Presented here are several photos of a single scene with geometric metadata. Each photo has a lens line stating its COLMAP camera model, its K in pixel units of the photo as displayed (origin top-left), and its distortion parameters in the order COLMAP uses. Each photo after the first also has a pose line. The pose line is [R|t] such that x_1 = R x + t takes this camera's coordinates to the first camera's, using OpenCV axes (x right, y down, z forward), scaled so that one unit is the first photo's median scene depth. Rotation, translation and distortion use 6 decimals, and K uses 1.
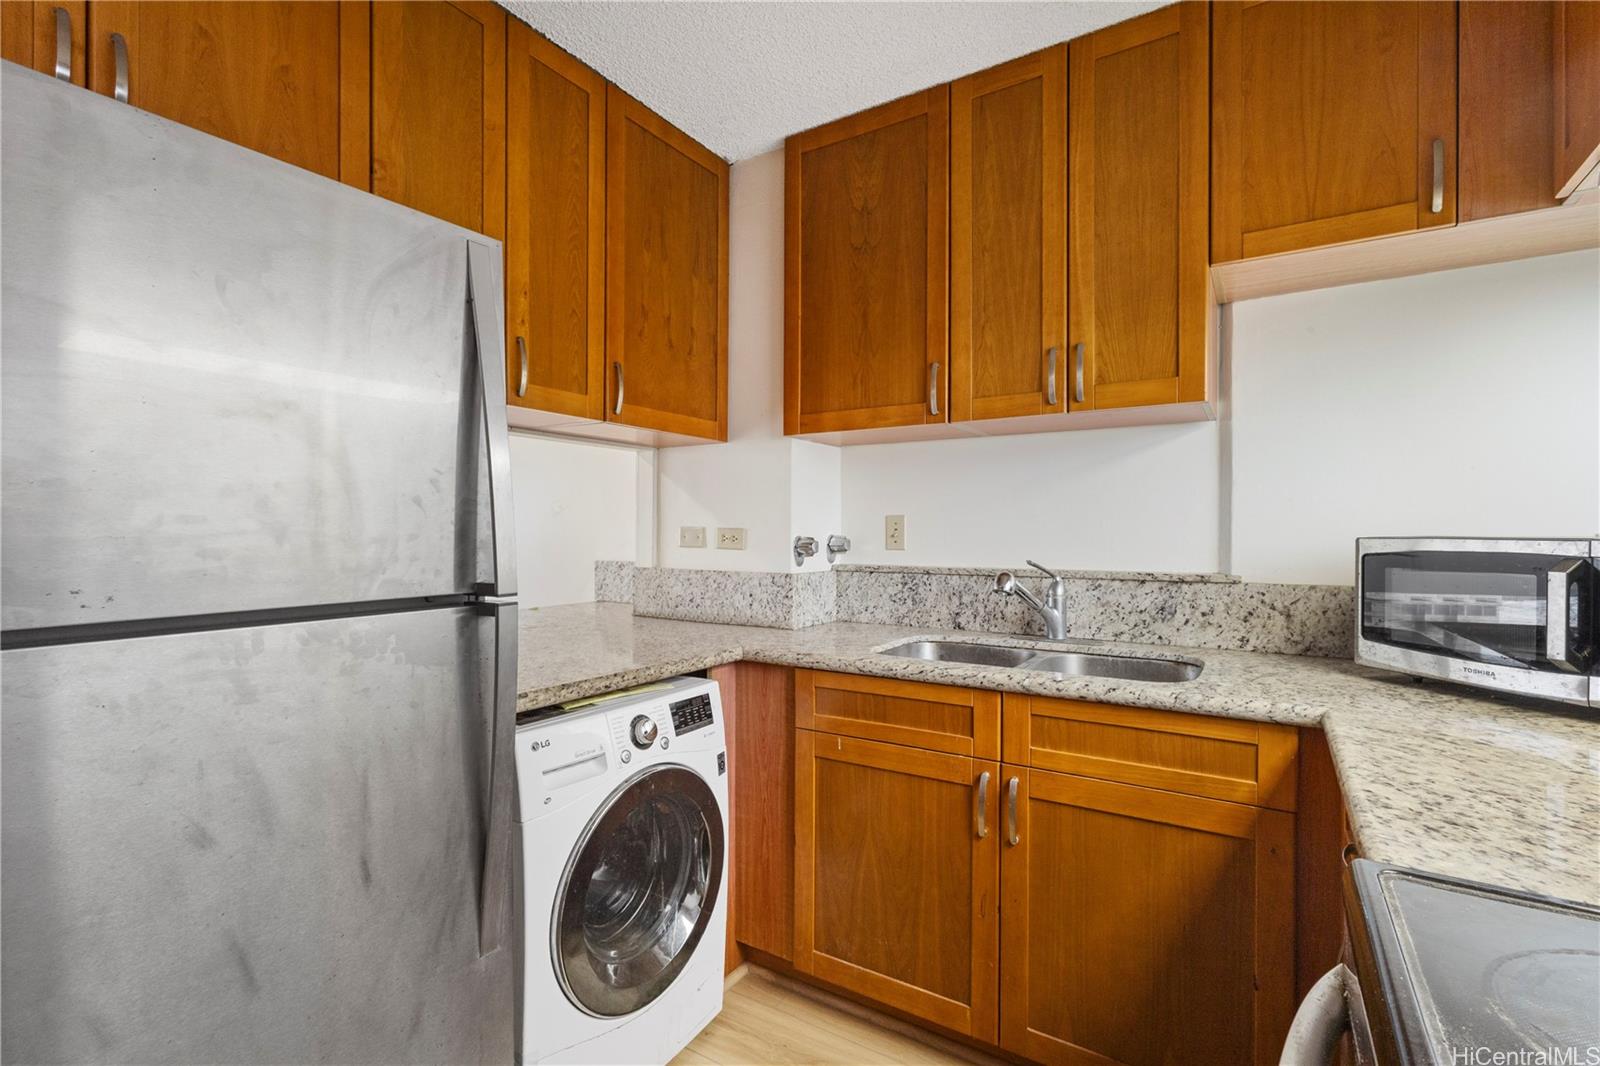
lens RADIAL K [[740.6, 0, 793.0], [0, 740.6, 536.5], [0, 0, 1]] dist [0.000971, 0.001206]
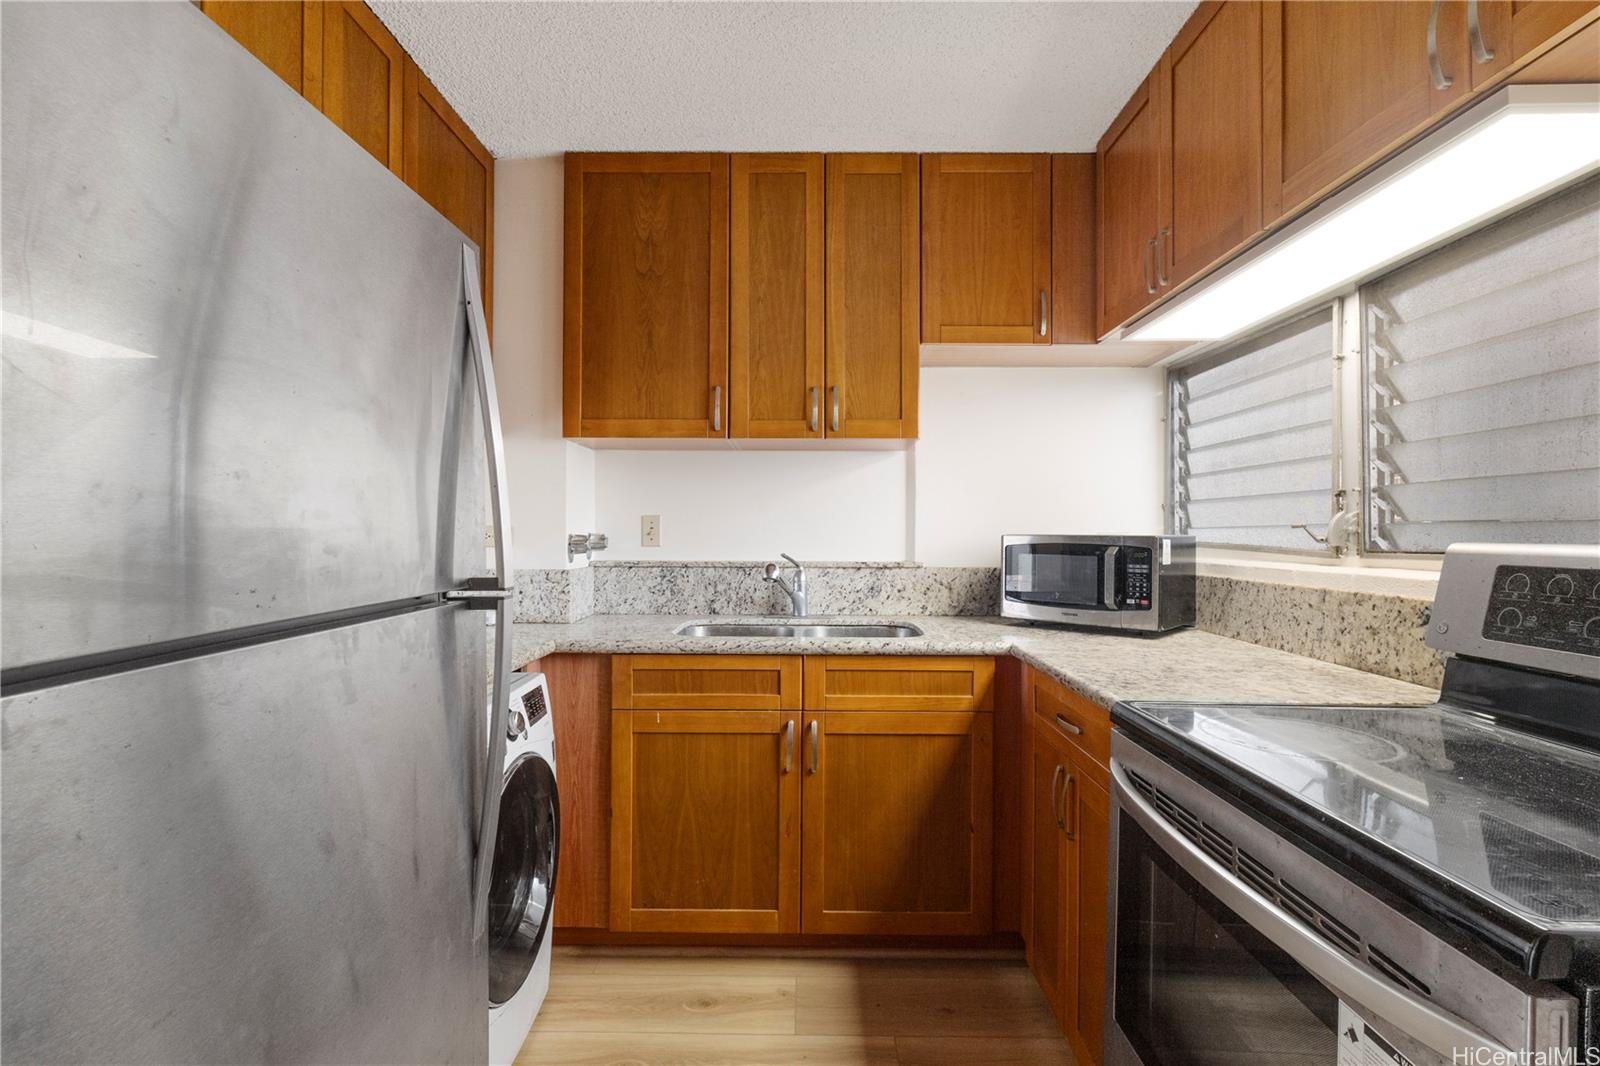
lens RADIAL K [[733.5, 0, 800.0], [0, 733.5, 533.0], [0, 0, 1]] dist [-0.002680, 0.001688]
pose [[0.847304, 0.001675, 0.531105, -0.333772], [-0.000025, 0.999995, -0.003114, 0.001675], [-0.531108, 0.002626, 0.847300, -0.059945]]
